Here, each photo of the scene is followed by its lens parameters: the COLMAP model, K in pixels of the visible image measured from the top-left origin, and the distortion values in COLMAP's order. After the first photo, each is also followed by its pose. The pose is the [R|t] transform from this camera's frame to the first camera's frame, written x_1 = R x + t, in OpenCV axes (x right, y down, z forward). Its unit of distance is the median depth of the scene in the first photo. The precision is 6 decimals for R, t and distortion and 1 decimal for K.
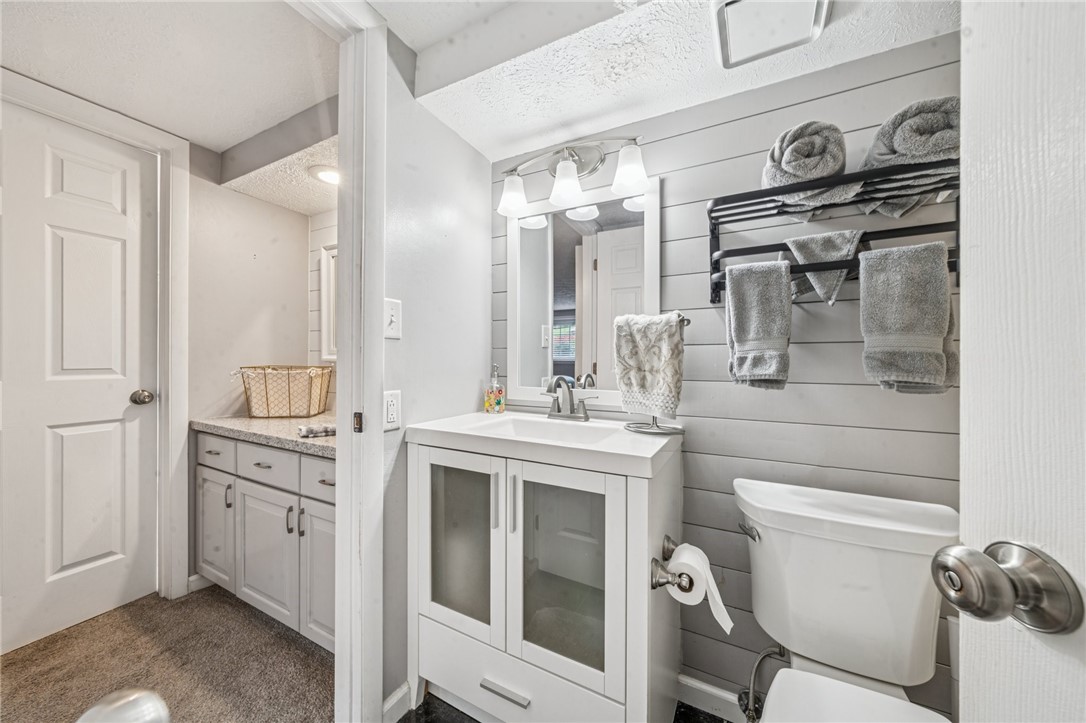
lens RADIAL K [[380.4, 0, 533.7], [0, 380.4, 359.1], [0, 0, 1]] dist [-0.005265, 0.000037]
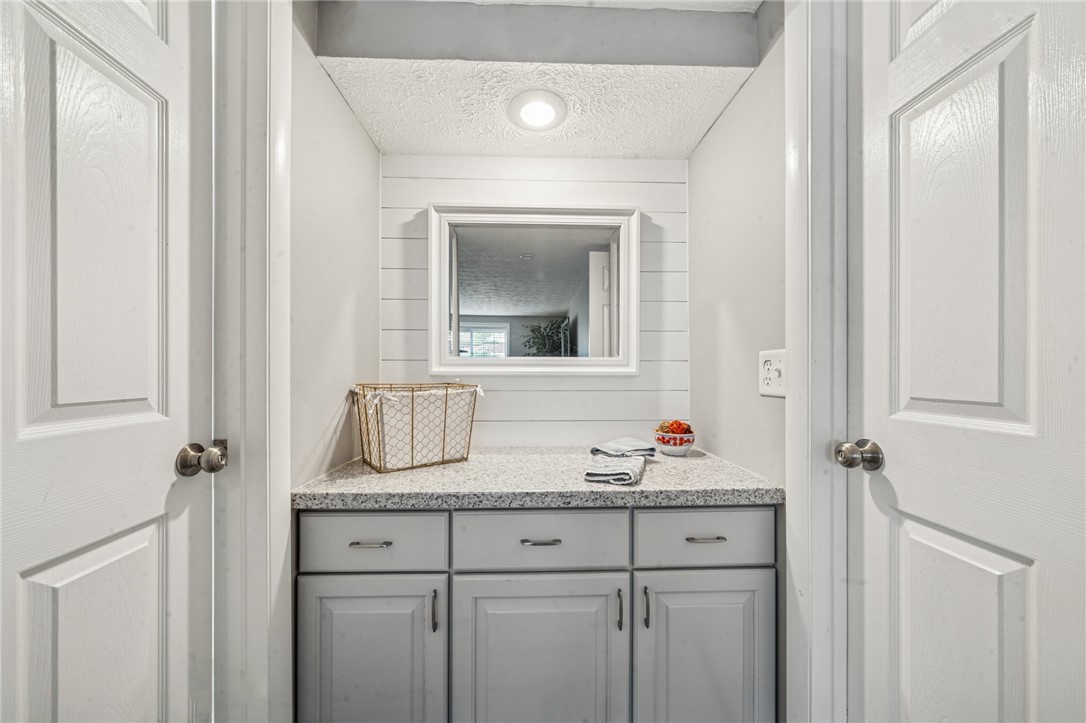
lens RADIAL K [[380.4, 0, 539.8], [0, 380.4, 368.1], [0, 0, 1]] dist [-0.005265, 0.000037]
pose [[0.859926, -0.000541, 0.510419, -0.907995], [0.000808, 1.000000, -0.000302, -0.007597], [-0.510418, 0.000672, 0.859926, 0.396548]]
